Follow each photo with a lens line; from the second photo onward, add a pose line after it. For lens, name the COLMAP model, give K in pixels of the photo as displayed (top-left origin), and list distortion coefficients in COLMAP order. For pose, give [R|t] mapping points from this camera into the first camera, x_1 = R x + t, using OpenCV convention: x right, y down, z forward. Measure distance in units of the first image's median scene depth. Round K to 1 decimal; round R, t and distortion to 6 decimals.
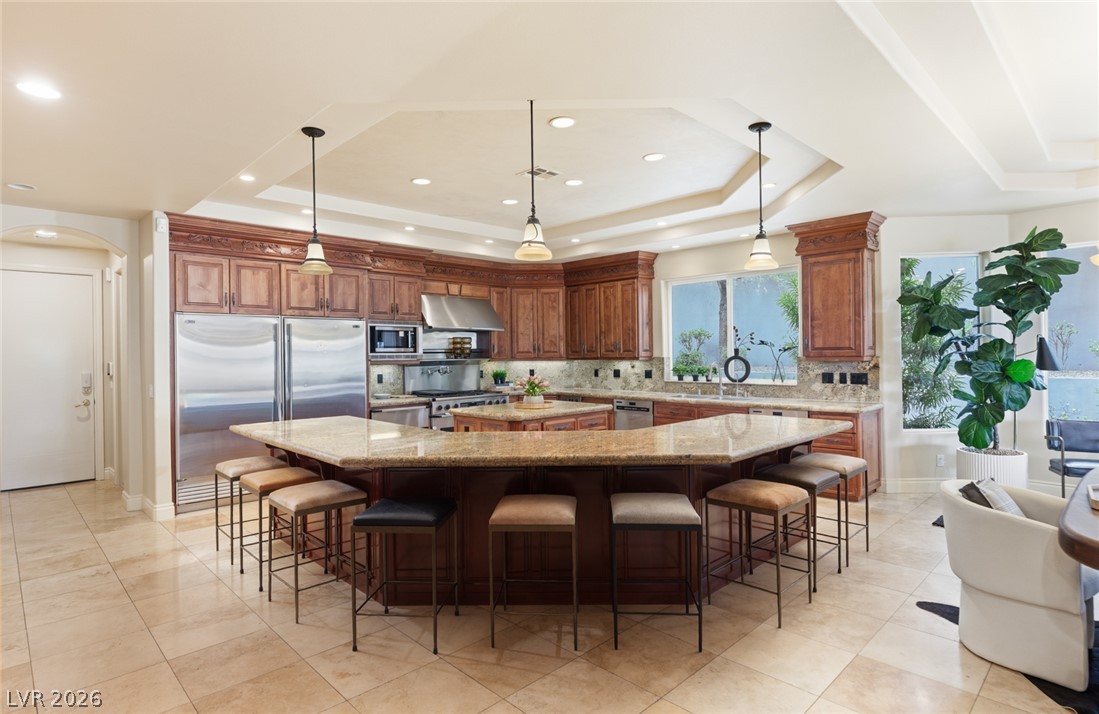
lens RADIAL K [[572.4, 0, 555.7], [0, 572.4, 354.7], [0, 0, 1]] dist [-0.006376, 0.002957]
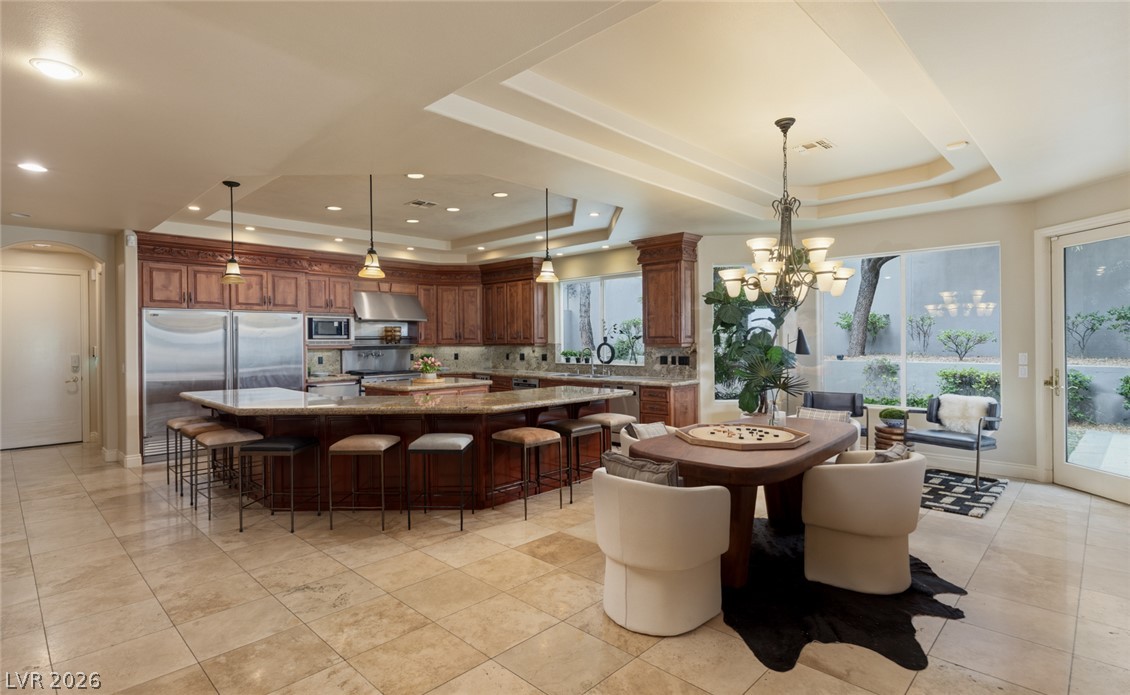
lens RADIAL K [[555.2, 0, 555.9], [0, 555.2, 343.5], [0, 0, 1]] dist [0.009401, -0.002732]
pose [[0.999931, 0.003243, 0.011292, 0.229858], [-0.003288, 0.999987, 0.004001, -0.000963], [-0.011279, -0.004037, 0.999928, -0.246648]]
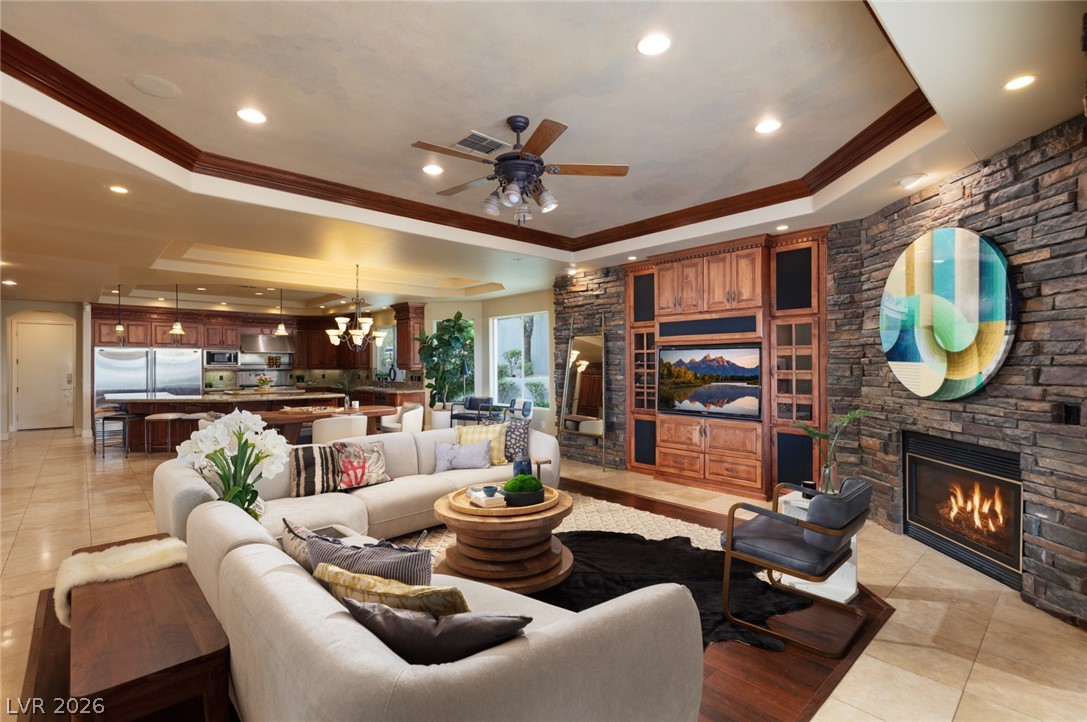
lens RADIAL K [[496.6, 0, 546.4], [0, 496.6, 361.4], [0, 0, 1]] dist [0.004224, -0.000275]
pose [[0.999600, 0.006452, -0.027541, 1.057096], [-0.006711, 0.999934, -0.009304, -0.007399], [0.027479, 0.009485, 0.999577, -0.827995]]
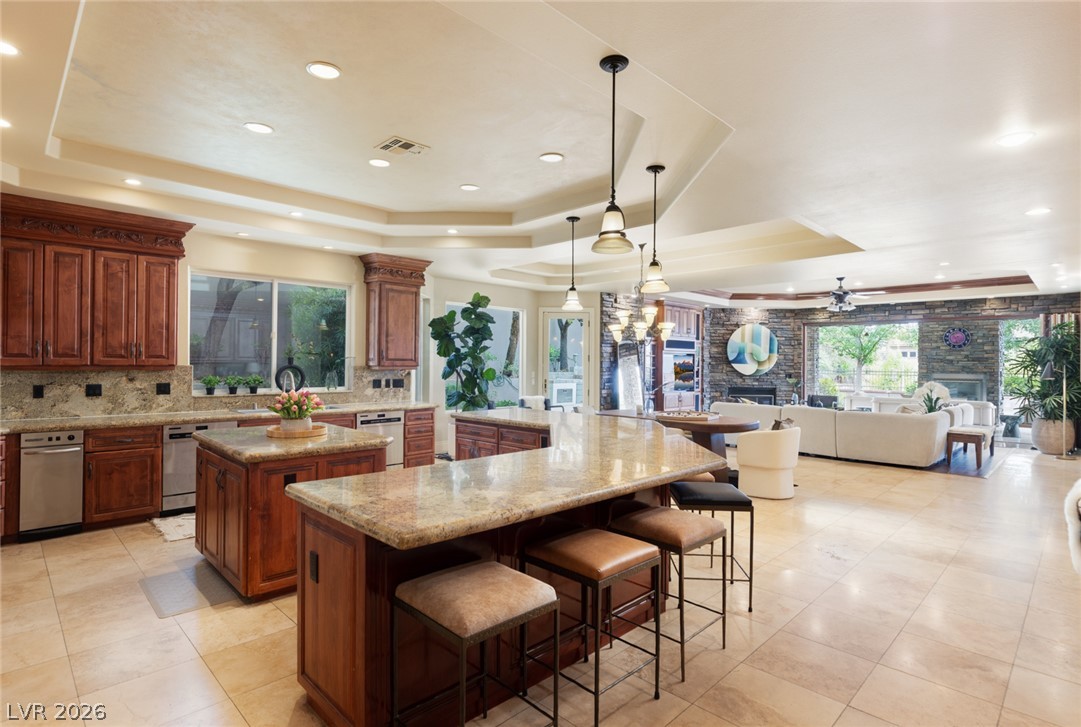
lens RADIAL K [[551.8, 0, 532.9], [0, 551.8, 358.0], [0, 0, 1]] dist [-0.006933, -0.000066]
pose [[0.002646, 0.017823, 0.999838, -0.722529], [-0.006458, 0.999821, -0.017805, 0.004884], [-0.999976, -0.006410, 0.002760, 0.694843]]
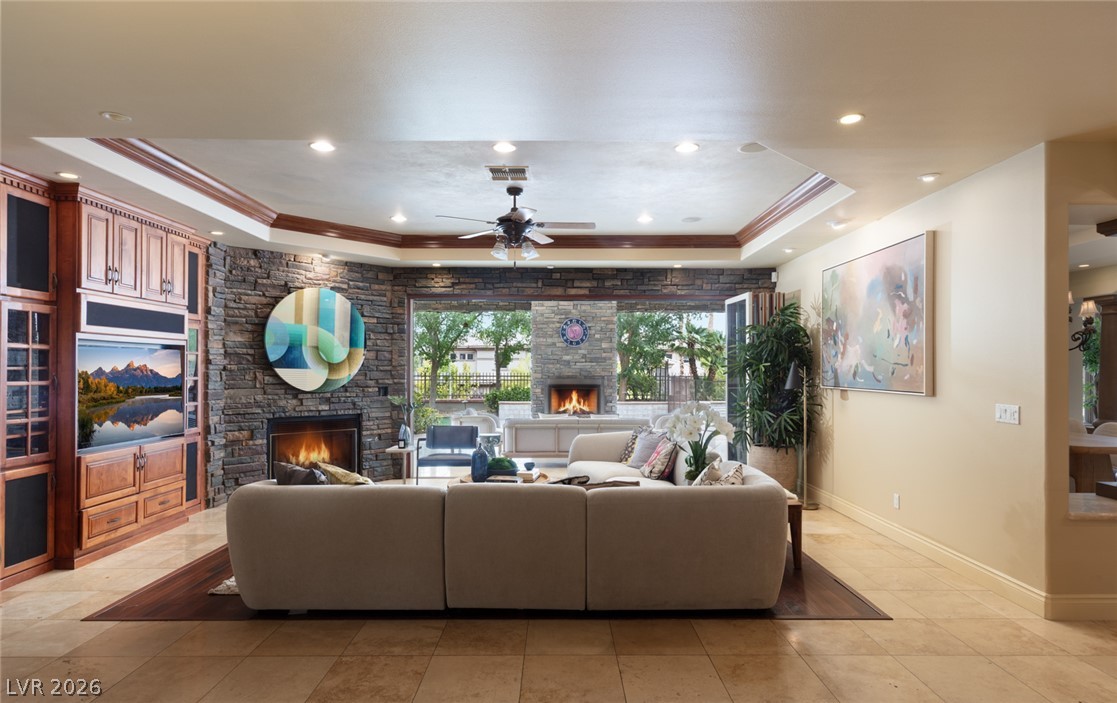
lens RADIAL K [[629.2, 0, 565.5], [0, 629.2, 364.8], [0, 0, 1]] dist [0.003556, -0.001468]
pose [[-0.720943, 0.013994, 0.692853, 0.283949], [0.009310, 0.999901, -0.010509, -0.006027], [-0.692932, -0.001126, -0.721002, 0.376410]]
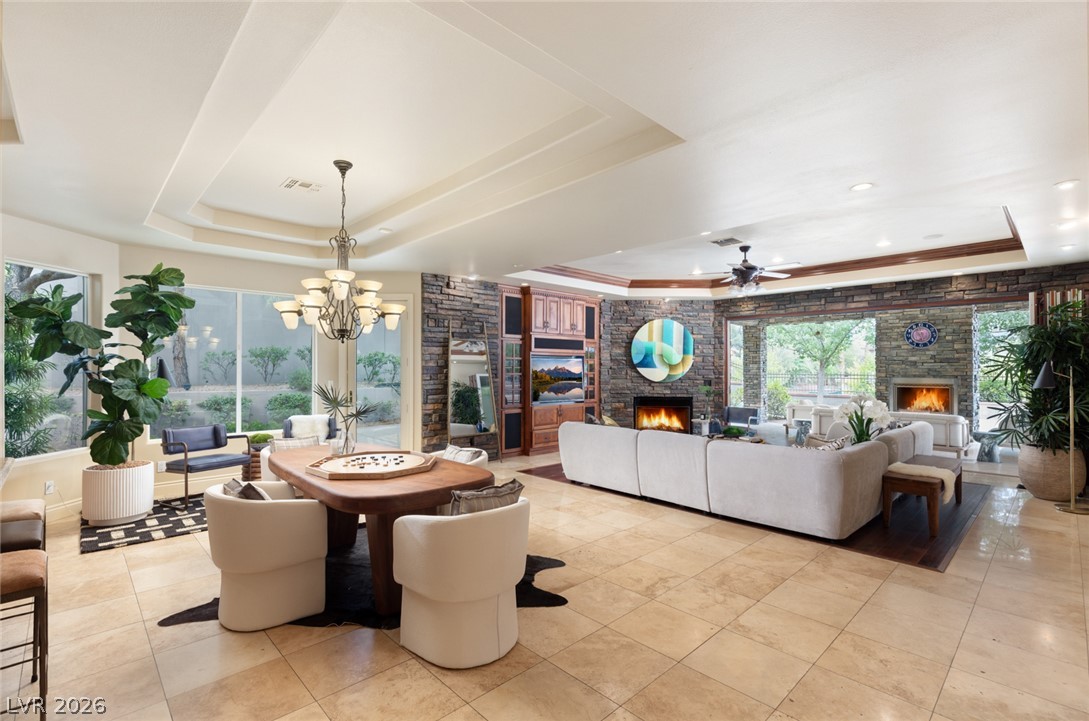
lens RADIAL K [[497.5, 0, 543.3], [0, 497.5, 362.1], [0, 0, 1]] dist [0.004224, -0.000275]
pose [[0.015849, 0.021444, 0.999644, -0.130919], [0.001241, 0.999769, -0.021467, -0.000948], [-0.999874, 0.001581, 0.015819, 0.175970]]
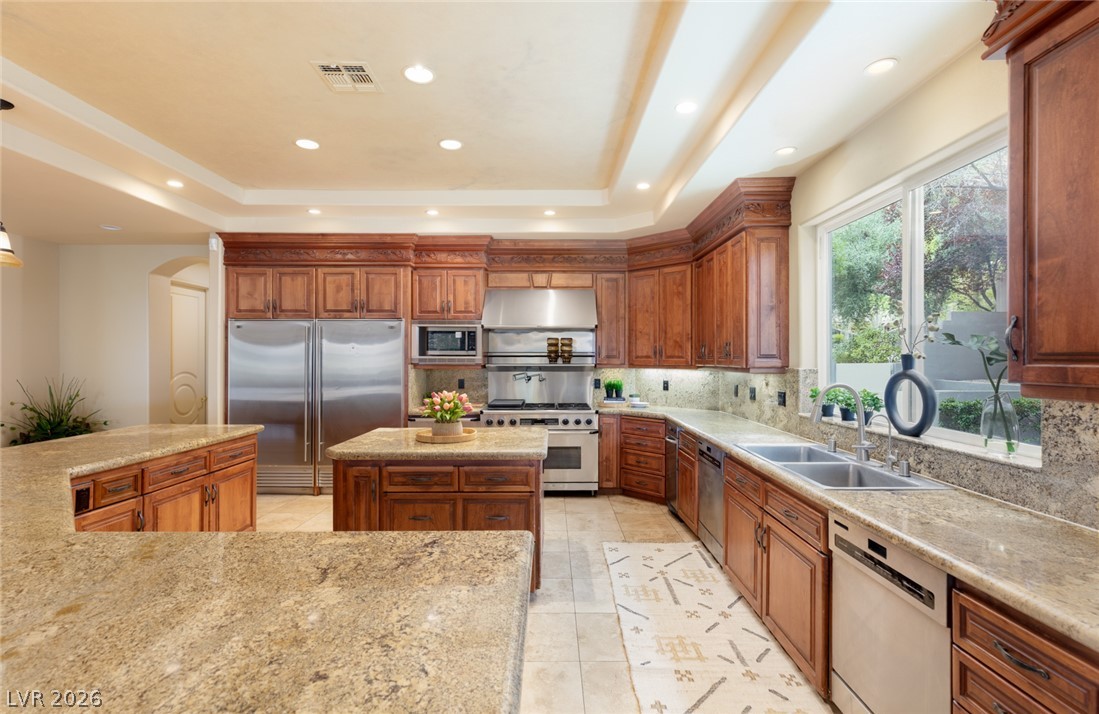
lens RADIAL K [[502.6, 0, 552.8], [0, 502.6, 360.4], [0, 0, 1]] dist [0.002546, -0.000338]
pose [[0.713232, 0.016608, -0.700731, 0.458454], [-0.011592, 0.999862, 0.011898, -0.009305], [0.700832, -0.000363, 0.713326, 0.656223]]
